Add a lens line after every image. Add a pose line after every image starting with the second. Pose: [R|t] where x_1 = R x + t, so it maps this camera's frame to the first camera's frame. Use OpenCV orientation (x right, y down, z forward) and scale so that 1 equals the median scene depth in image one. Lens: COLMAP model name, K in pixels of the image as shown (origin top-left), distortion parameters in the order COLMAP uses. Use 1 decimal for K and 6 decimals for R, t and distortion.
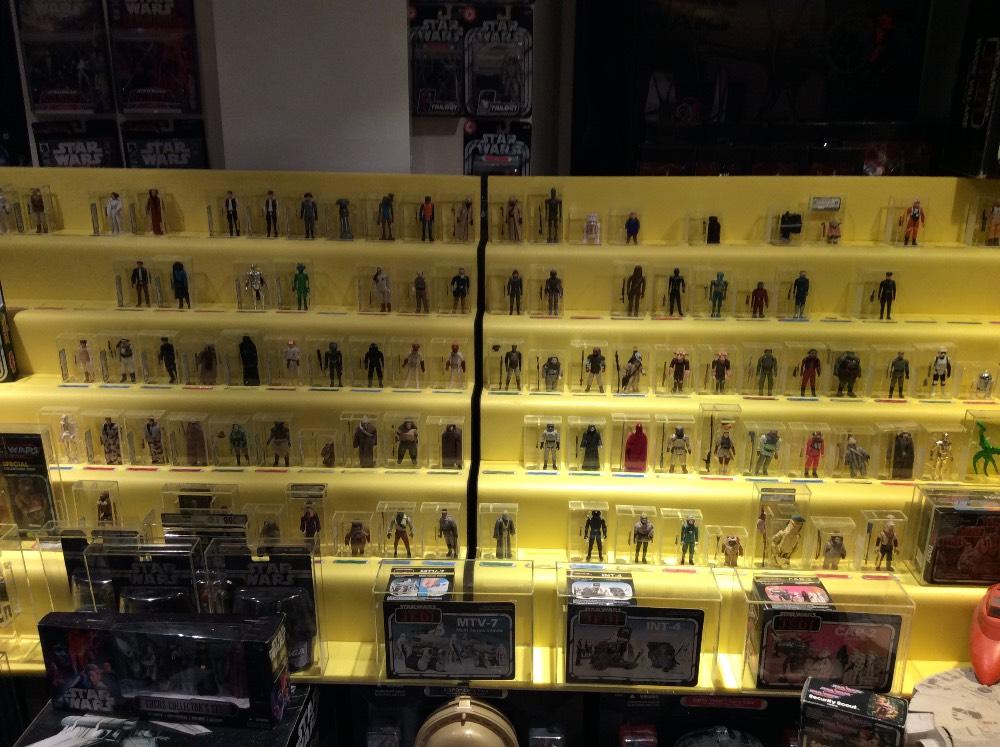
lens RADIAL K [[896.4, 0, 500.7], [0, 896.4, 372.7], [0, 0, 1]] dist [0.082328, -0.135486]
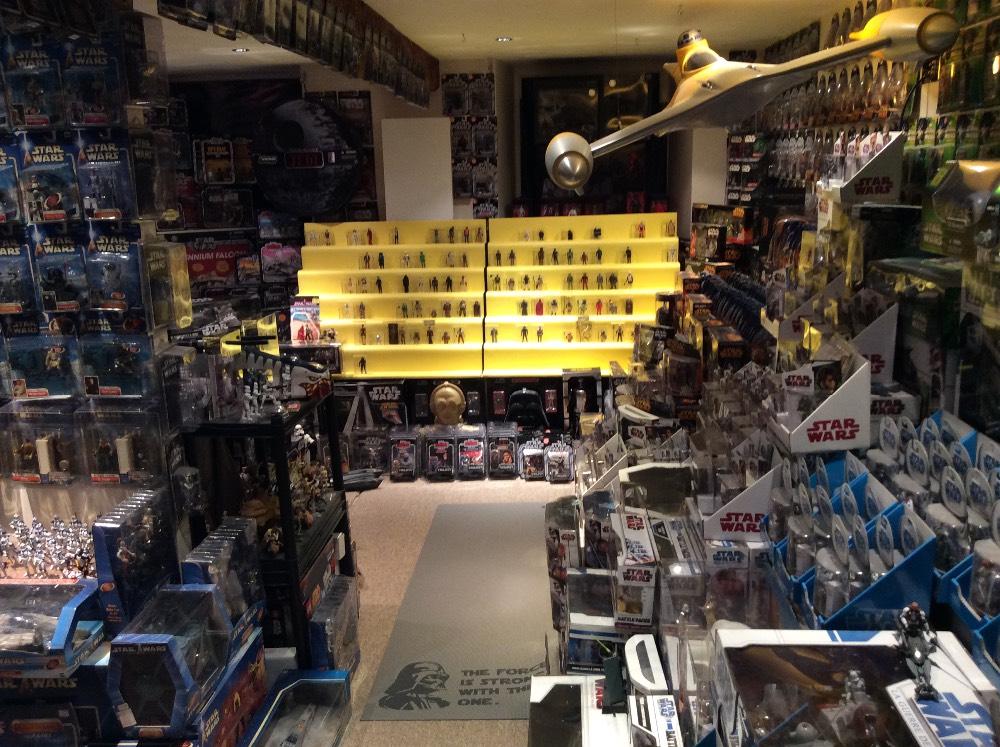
lens RADIAL K [[888.7, 0, 505.3], [0, 888.7, 394.0], [0, 0, 1]] dist [0.098555, -0.047198]
pose [[0.998521, -0.027609, -0.046830, 0.161453], [0.024416, 0.997425, -0.067440, 0.538805], [0.048571, 0.066197, 0.996624, -1.811467]]
